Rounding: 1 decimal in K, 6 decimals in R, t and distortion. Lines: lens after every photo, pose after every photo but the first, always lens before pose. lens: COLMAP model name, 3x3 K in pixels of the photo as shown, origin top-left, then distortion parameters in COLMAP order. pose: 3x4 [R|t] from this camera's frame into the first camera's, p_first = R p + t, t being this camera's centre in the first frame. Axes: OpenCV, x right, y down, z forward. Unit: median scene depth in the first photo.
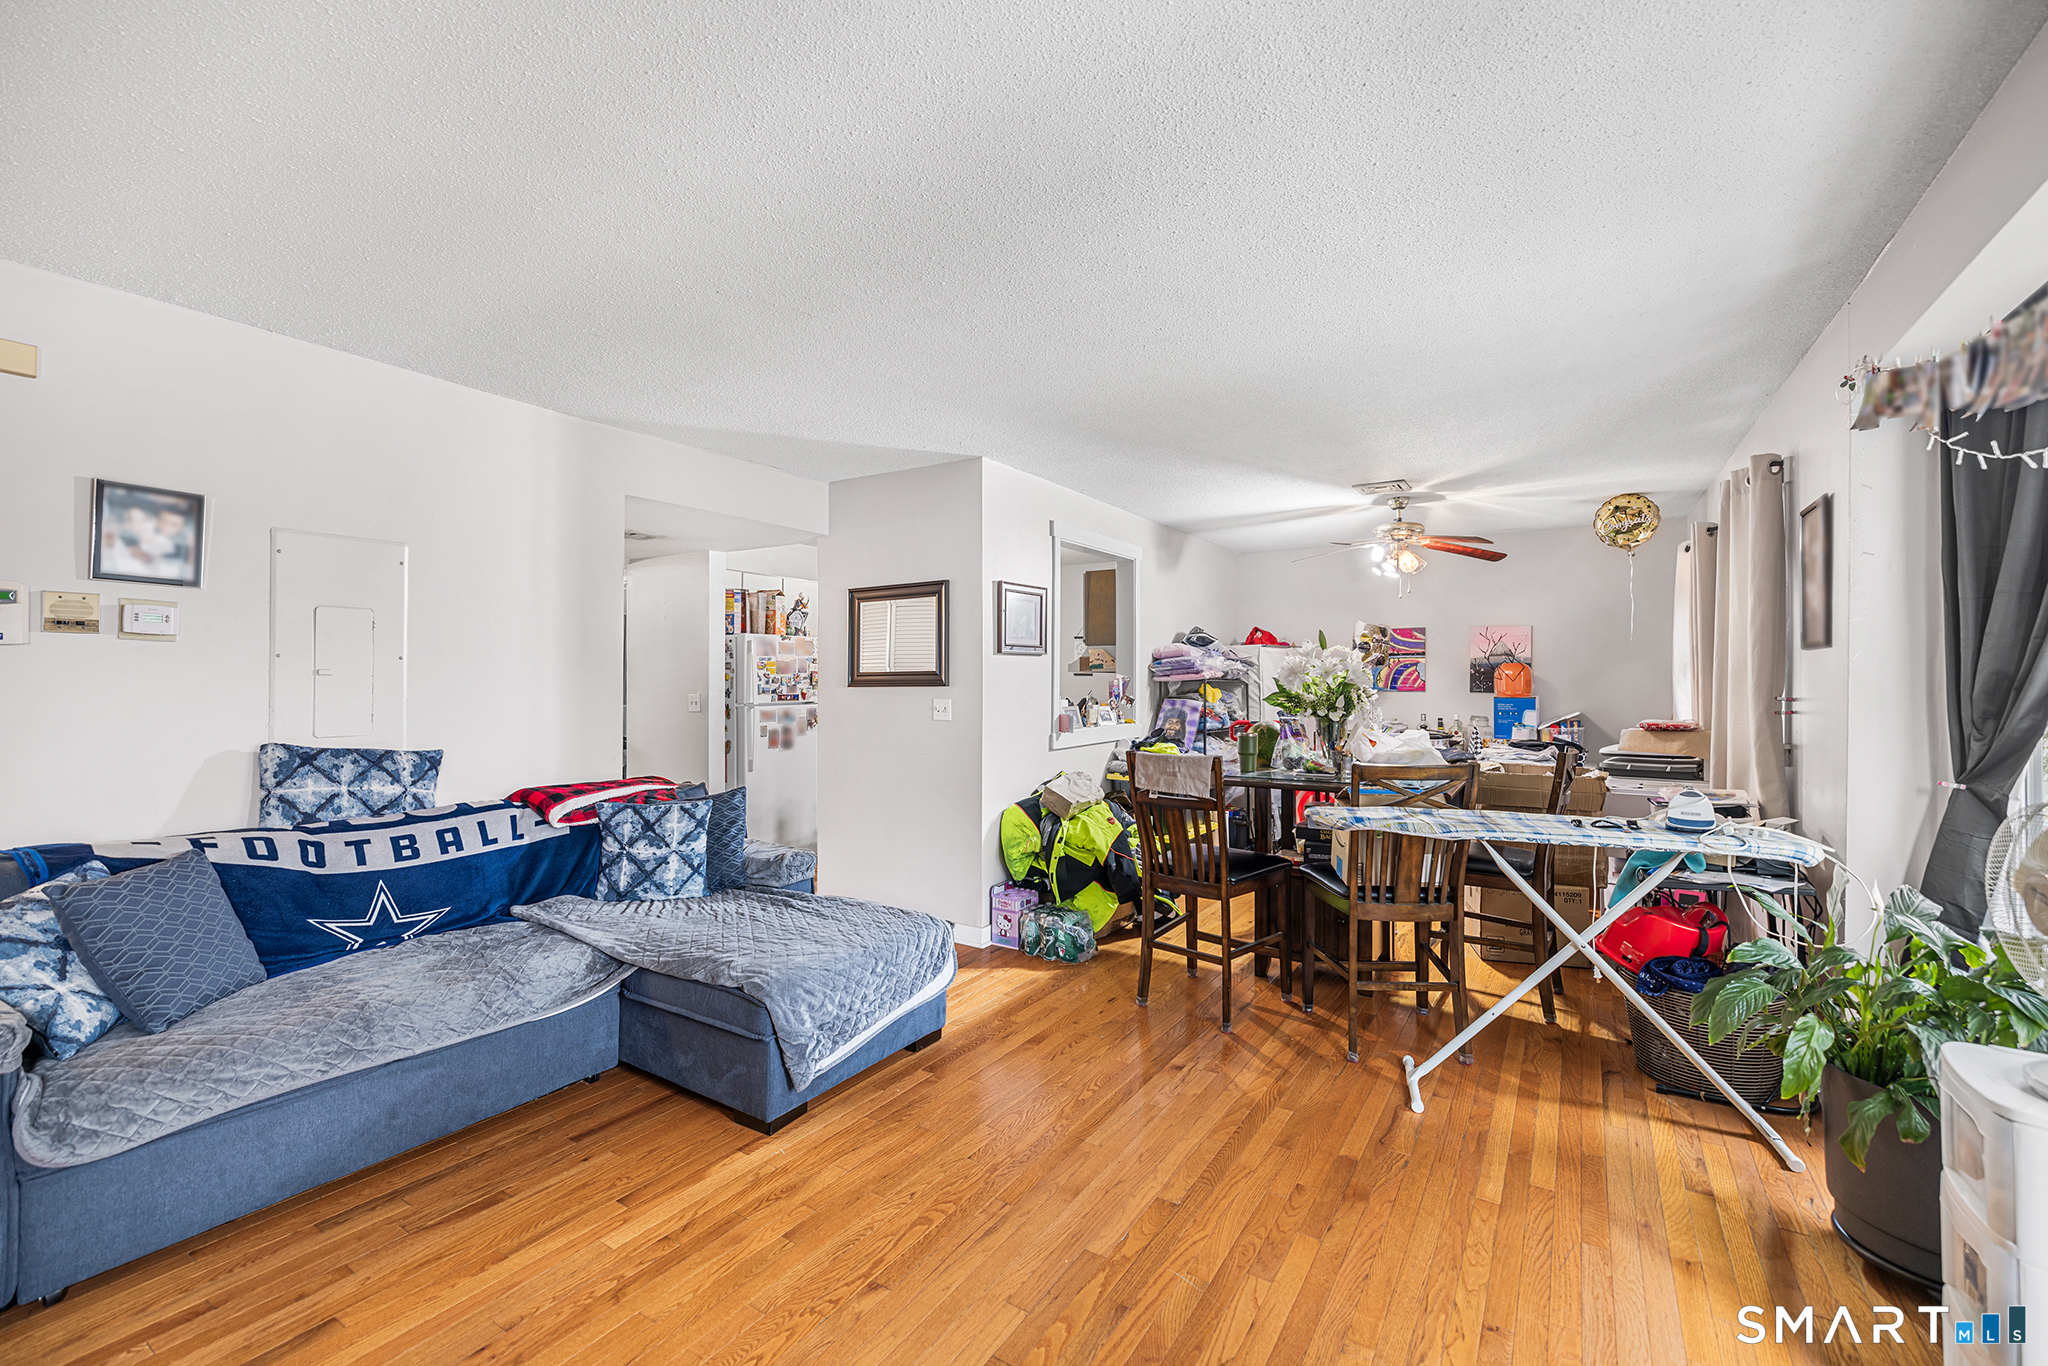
lens RADIAL K [[853.4, 0, 1025.1], [0, 853.4, 683.2], [0, 0, 1]] dist [0.005647, -0.001146]
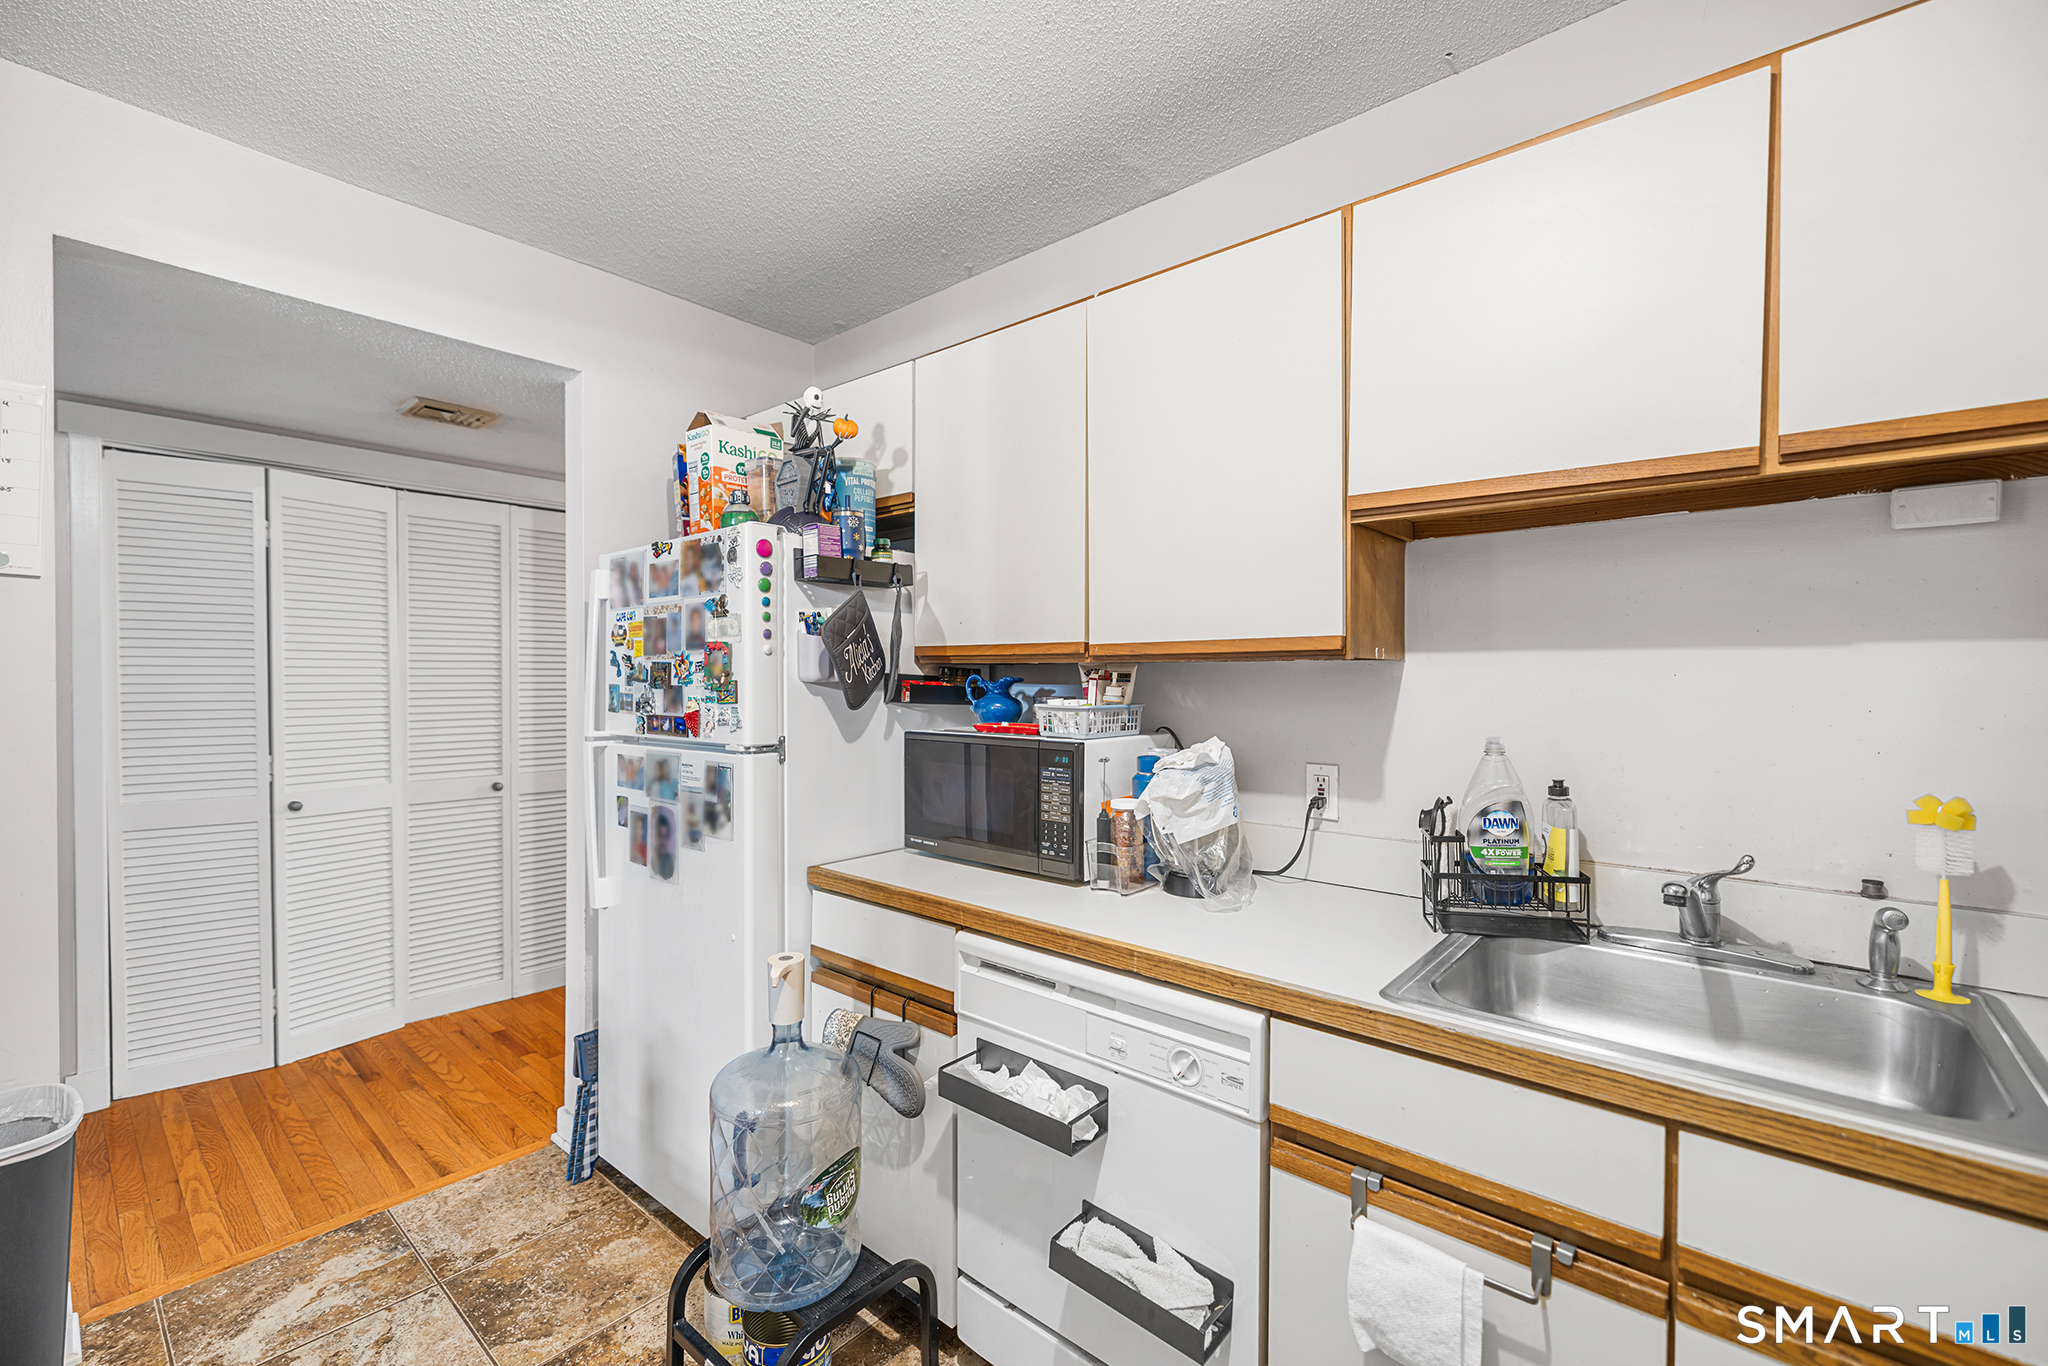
lens RADIAL K [[853.4, 0, 1025.1], [0, 853.4, 679.7], [0, 0, 1]] dist [0.005647, -0.001146]
pose [[-0.142612, 0.009639, -0.989732, 0.069781], [0.001285, 0.999954, 0.009553, -0.007782], [0.989778, 0.000090, -0.142618, 2.277946]]
